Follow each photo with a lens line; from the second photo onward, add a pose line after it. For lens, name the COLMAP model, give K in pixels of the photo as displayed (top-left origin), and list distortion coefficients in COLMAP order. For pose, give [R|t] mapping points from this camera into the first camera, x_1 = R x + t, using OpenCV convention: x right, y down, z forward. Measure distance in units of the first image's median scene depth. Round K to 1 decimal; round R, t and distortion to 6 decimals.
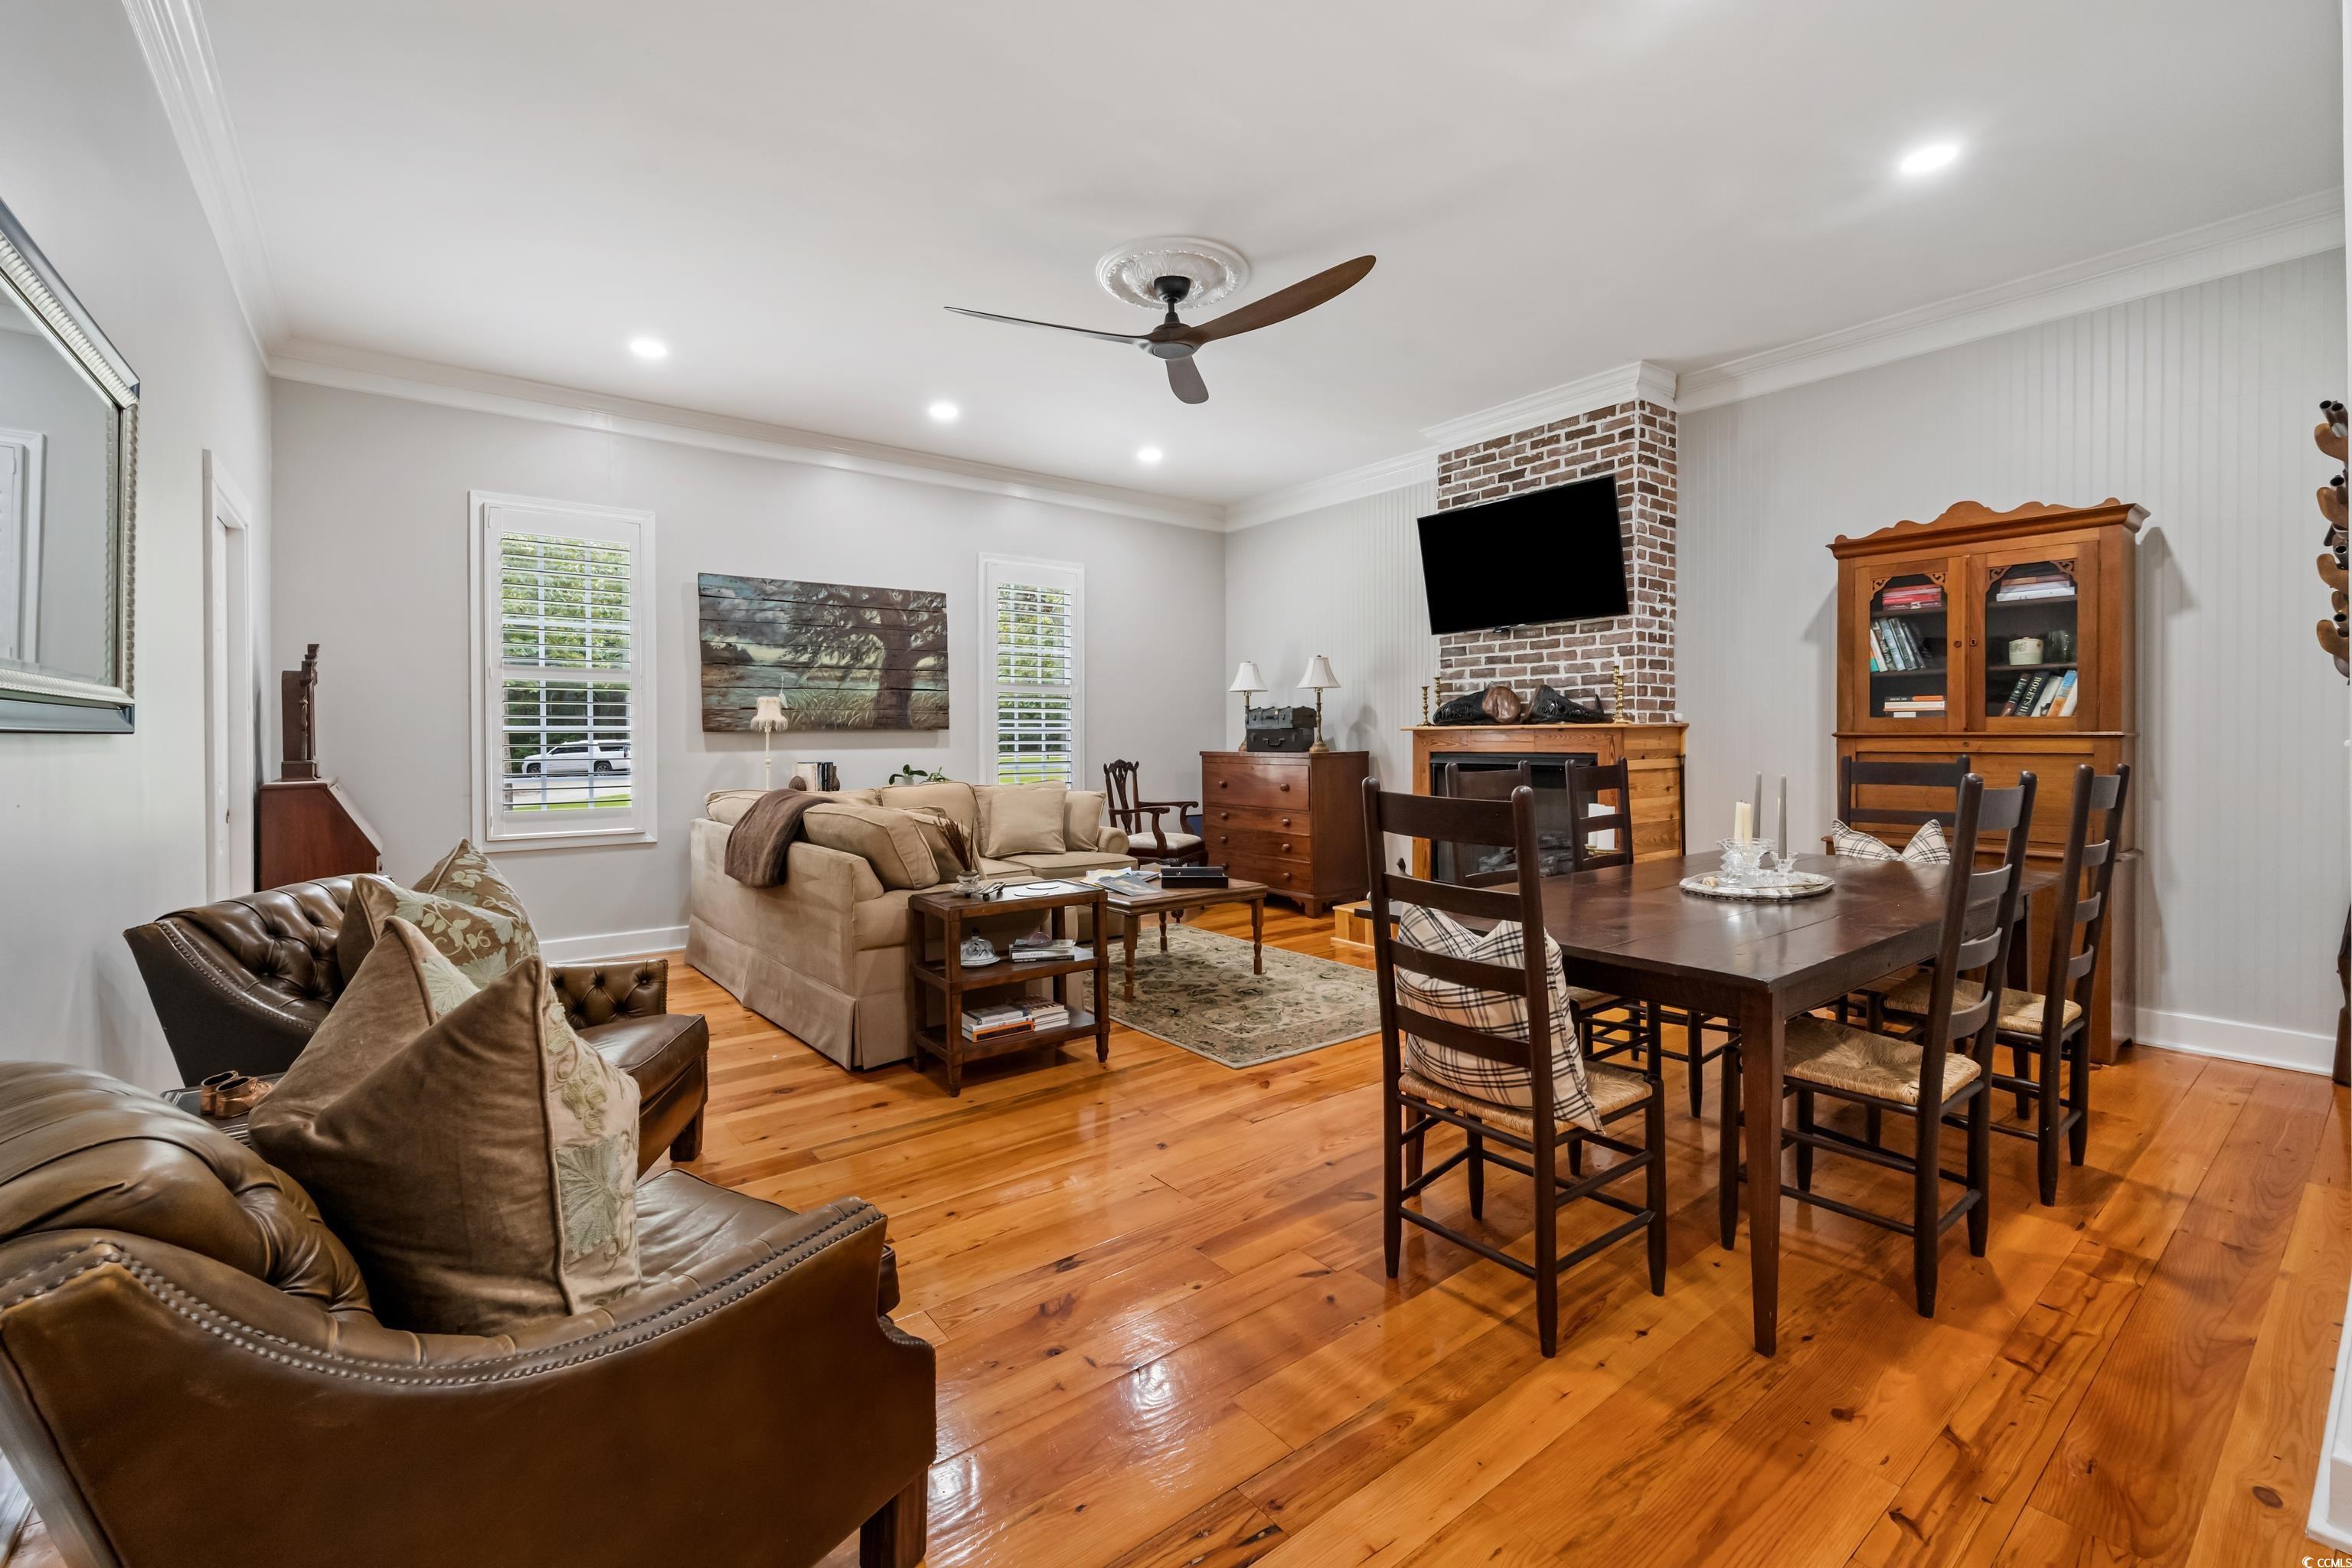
lens RADIAL K [[996.9, 0, 1177.6], [0, 996.9, 762.7], [0, 0, 1]] dist [-0.000208, 0.000104]
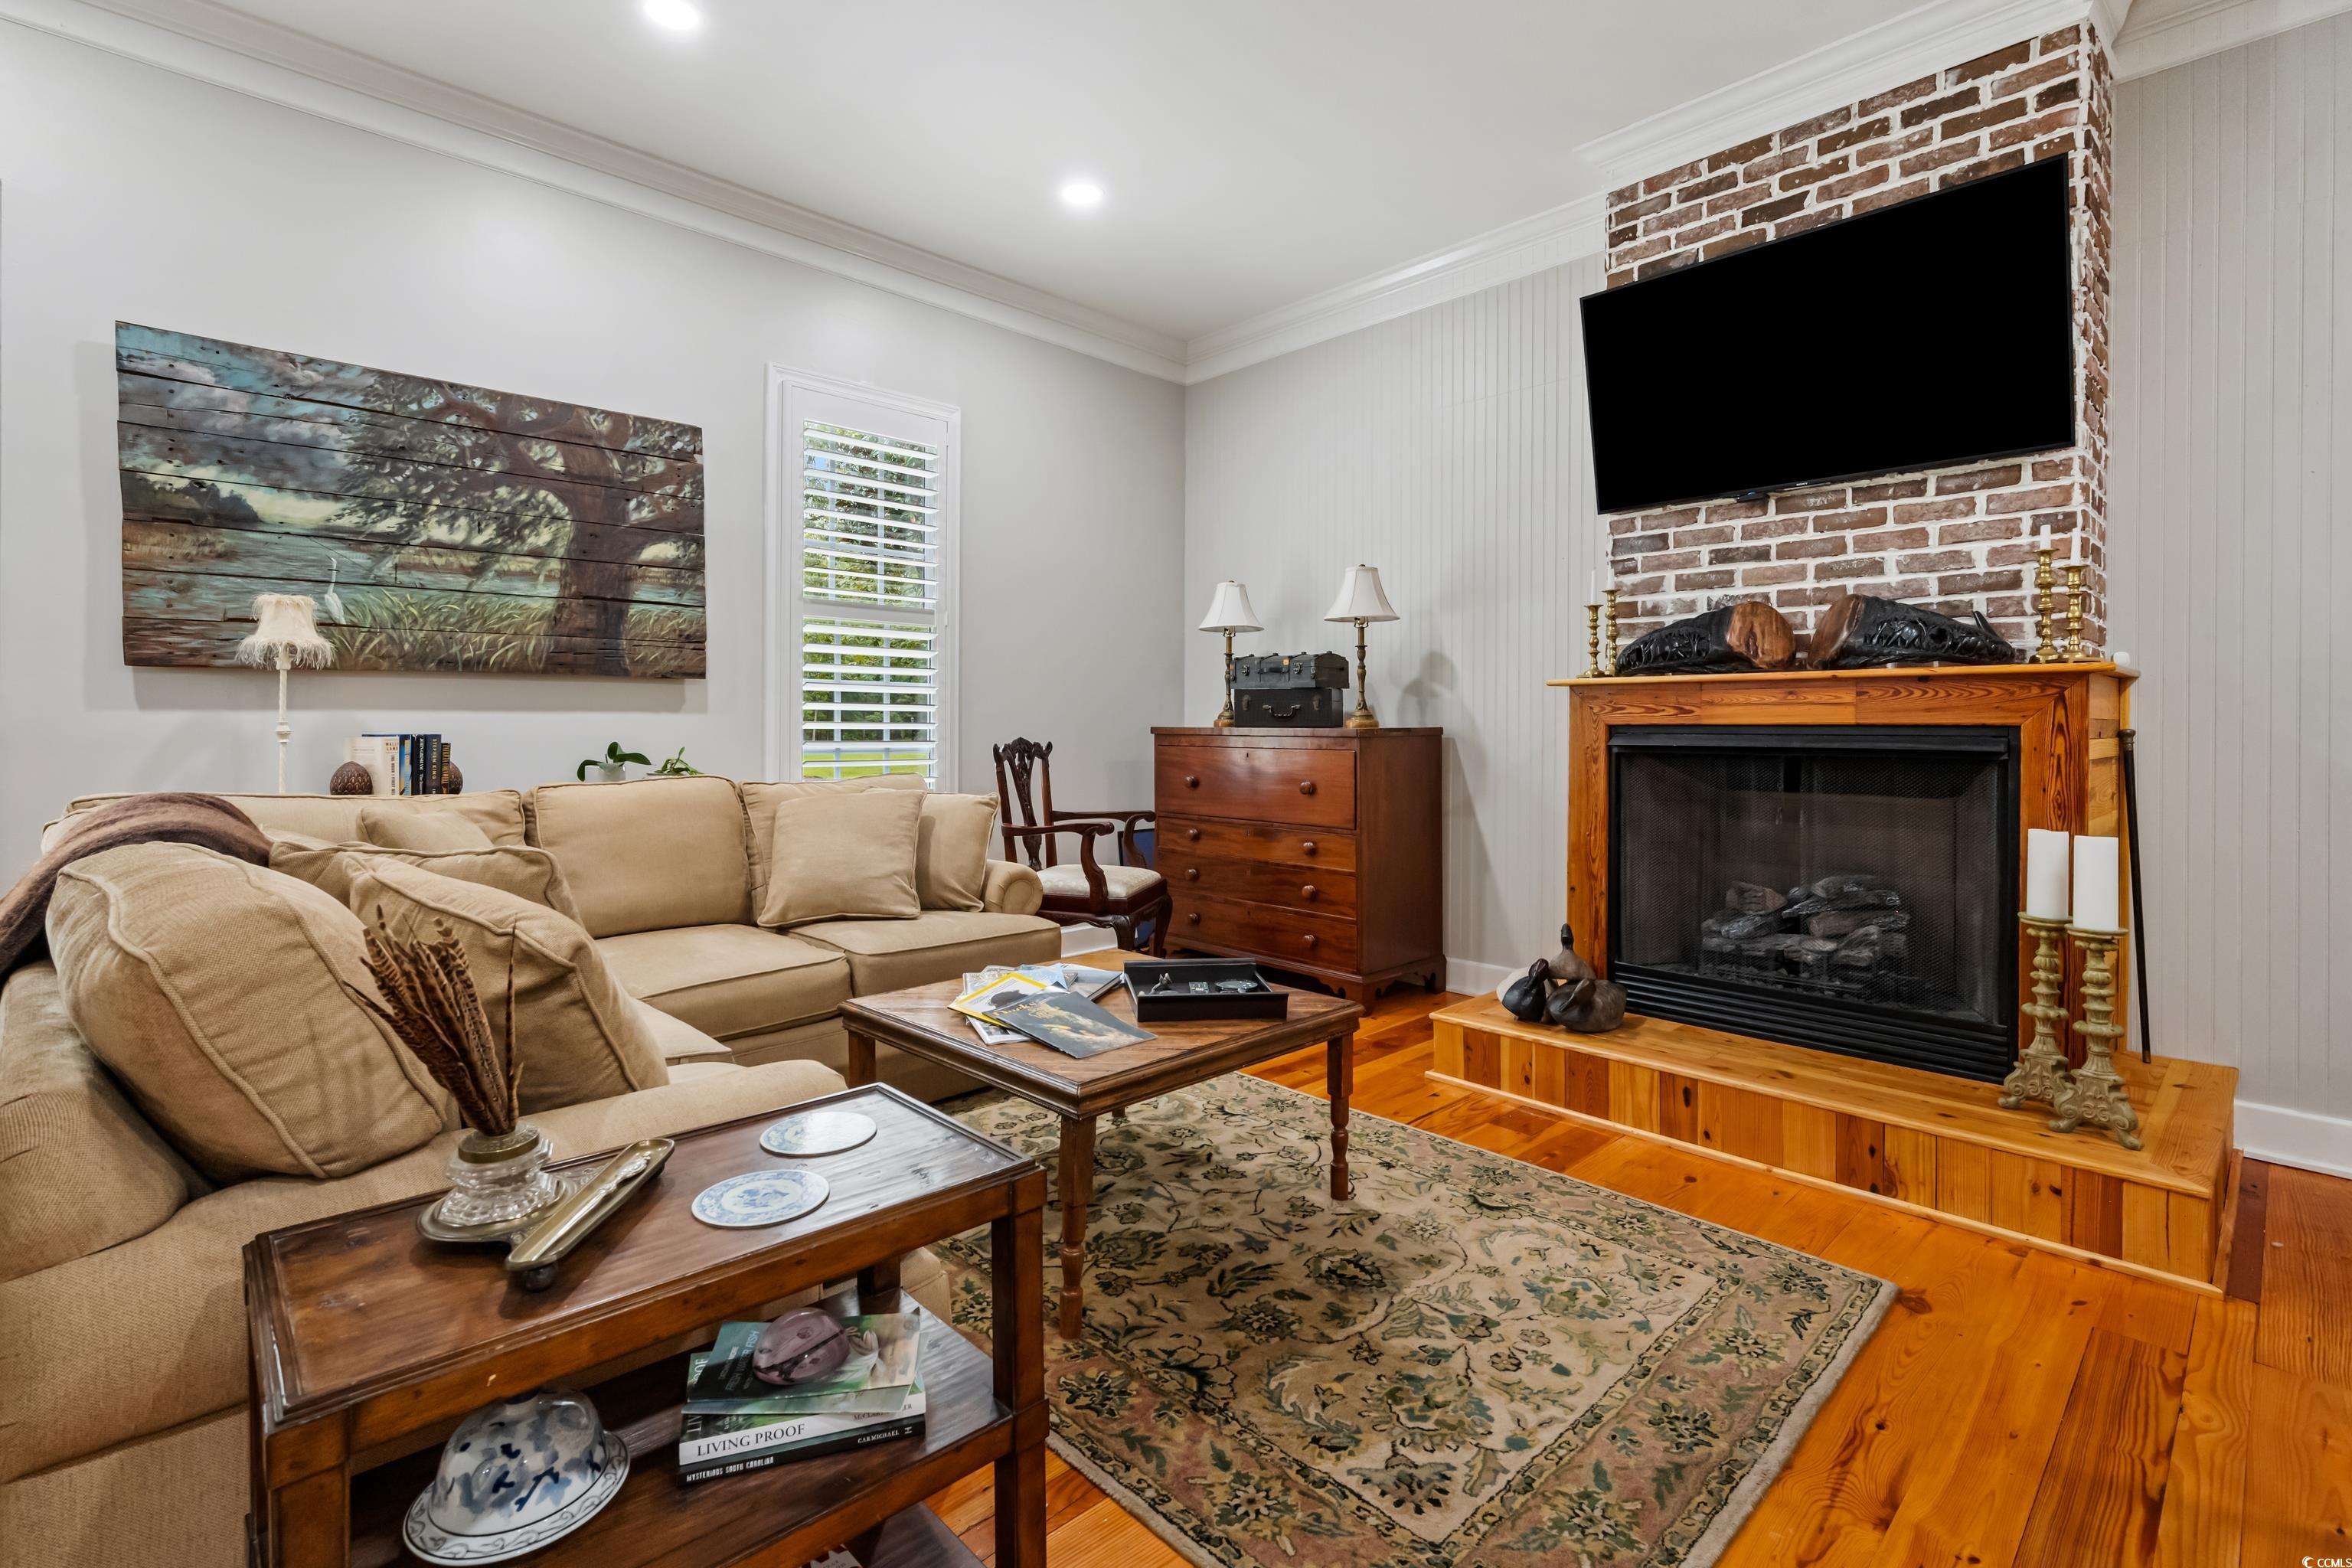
lens RADIAL K [[1082.0, 0, 1171.0], [0, 1082.0, 748.3], [0, 0, 1]] dist [-0.005140, 0.000118]
pose [[0.994515, 0.007499, 0.104328, -0.042432], [-0.006920, 0.999959, -0.005915, 0.006779], [-0.104368, 0.005161, 0.994525, 0.430365]]
